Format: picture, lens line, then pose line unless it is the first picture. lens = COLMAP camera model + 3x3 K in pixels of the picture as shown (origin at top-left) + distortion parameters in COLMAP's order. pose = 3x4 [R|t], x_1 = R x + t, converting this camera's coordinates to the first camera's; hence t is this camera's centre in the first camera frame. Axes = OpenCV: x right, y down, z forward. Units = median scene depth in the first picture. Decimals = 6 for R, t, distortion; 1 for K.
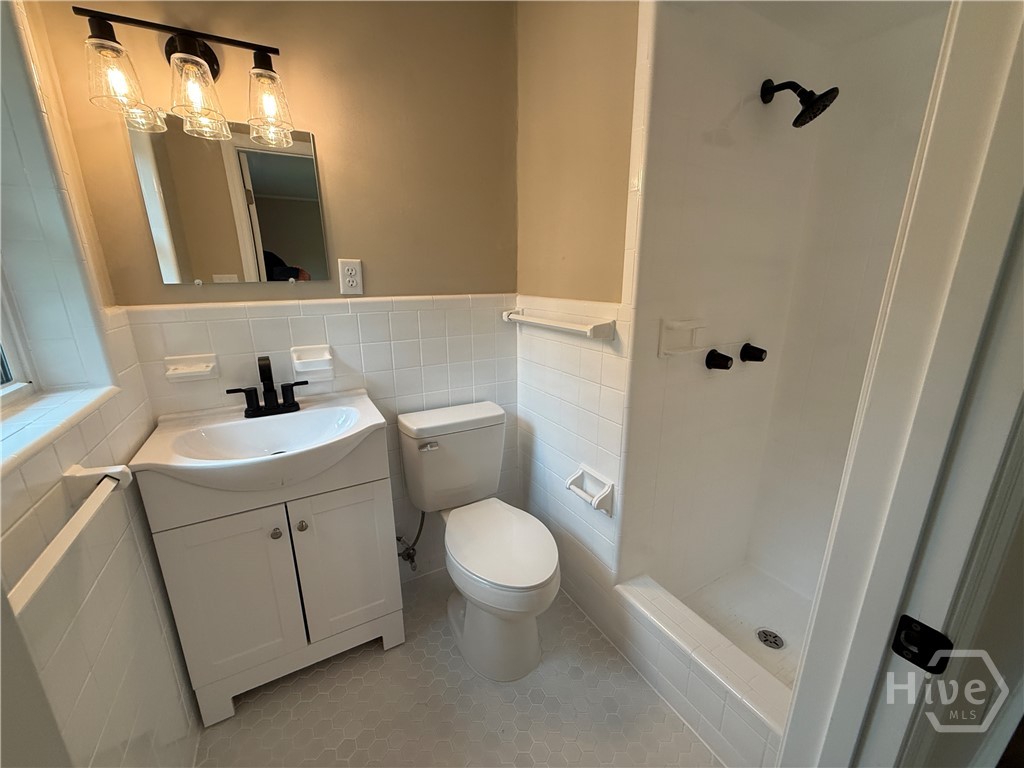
lens RADIAL K [[407.3, 0, 507.8], [0, 407.3, 387.2], [0, 0, 1]] dist [-0.001073, -0.000145]
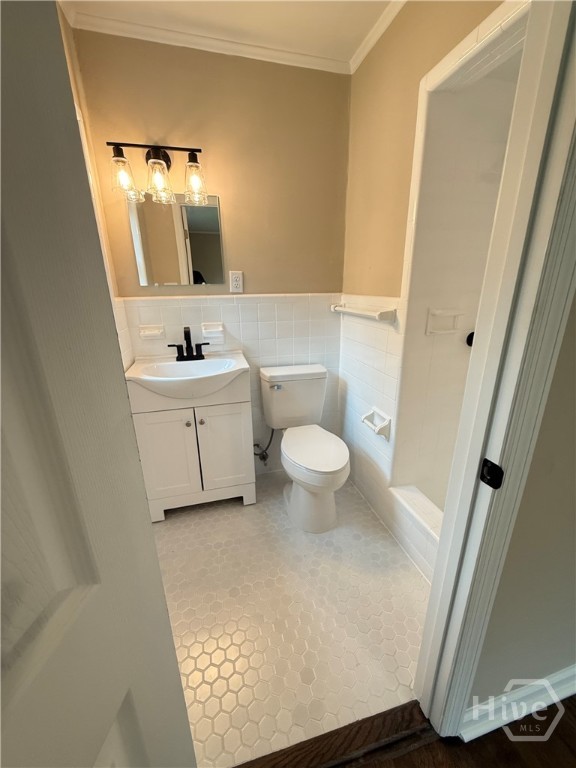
lens RADIAL K [[306.8, 0, 288.0], [0, 306.8, 384.0], [0, 0, 1]] dist [-0.000767, -0.000106]
pose [[0.970197, 0.068995, -0.232287, 0.150089], [-0.058986, 0.997017, 0.049772, 0.075887], [0.235028, -0.034587, 0.971373, -0.197349]]
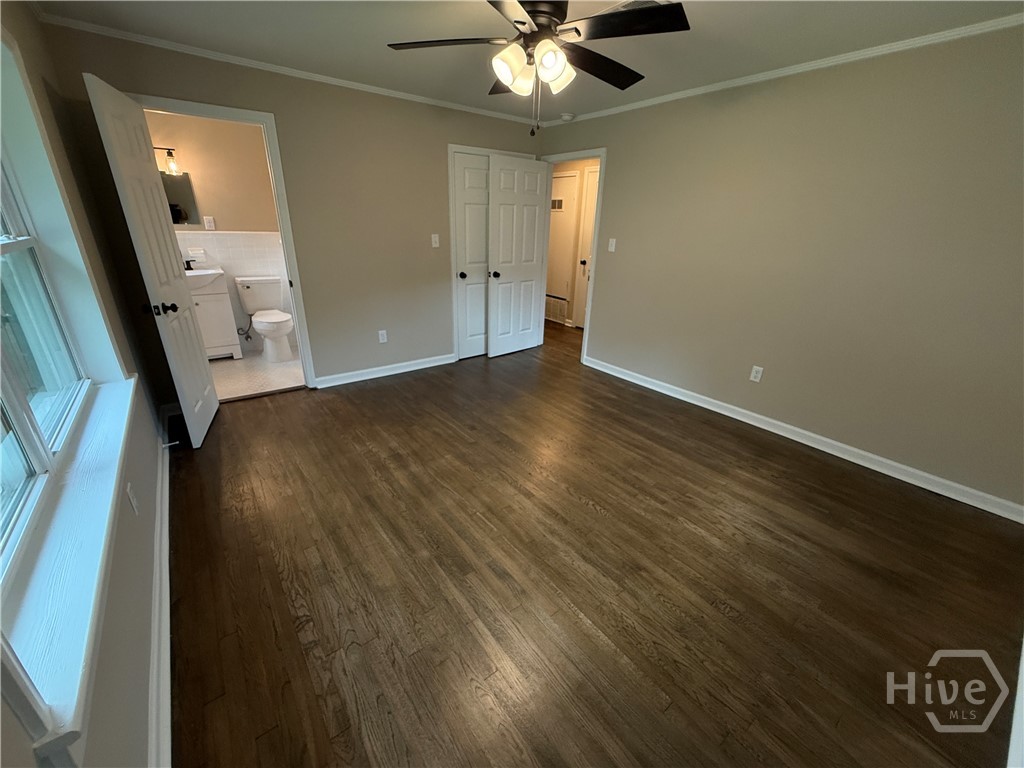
lens RADIAL K [[409.1, 0, 510.0], [0, 409.1, 384.6], [0, 0, 1]] dist [-0.000767, -0.000106]
pose [[0.987809, -0.023678, 0.153858, 1.276388], [0.006741, 0.993944, 0.109684, 0.572196], [-0.155523, -0.107310, 0.981986, -2.347804]]
